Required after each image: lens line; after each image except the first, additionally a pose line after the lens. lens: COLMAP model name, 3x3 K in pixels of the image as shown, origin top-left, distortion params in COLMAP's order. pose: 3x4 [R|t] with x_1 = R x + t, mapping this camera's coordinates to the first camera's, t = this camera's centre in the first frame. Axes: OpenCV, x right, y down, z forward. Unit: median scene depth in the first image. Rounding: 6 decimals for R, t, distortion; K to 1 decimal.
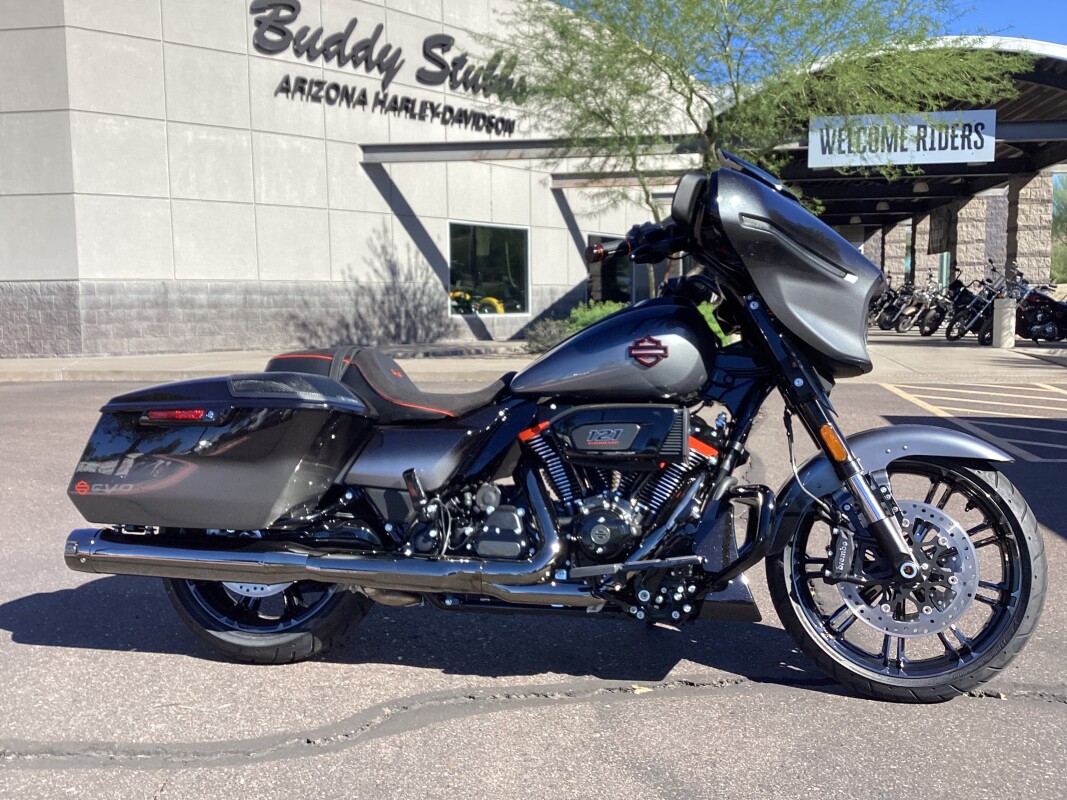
lens RADIAL K [[965.3, 0, 533.5], [0, 965.3, 400.0], [0, 0, 1]] dist [0.142597, -0.228801]
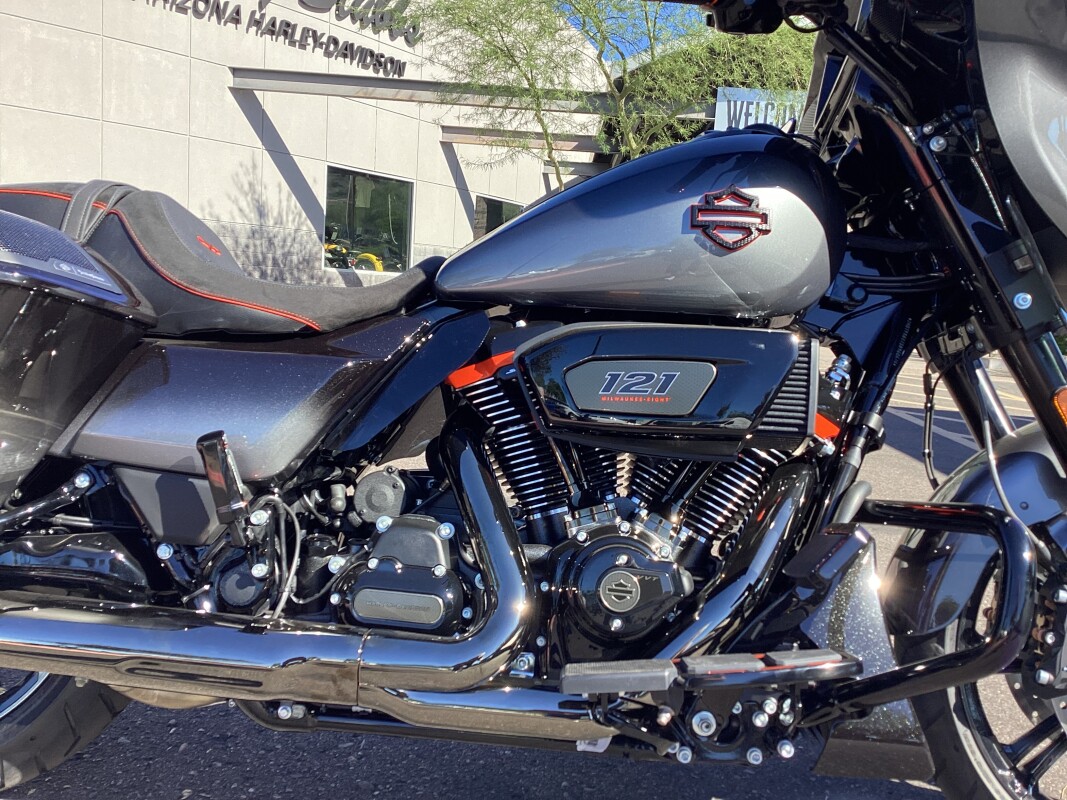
lens RADIAL K [[965.3, 0, 533.5], [0, 965.3, 400.0], [0, 0, 1]] dist [0.142597, -0.228801]
pose [[0.989452, 0.057878, 0.132796, -0.033903], [-0.061541, 0.997824, 0.023643, 0.030278], [-0.131138, -0.031566, 0.990861, 0.441129]]
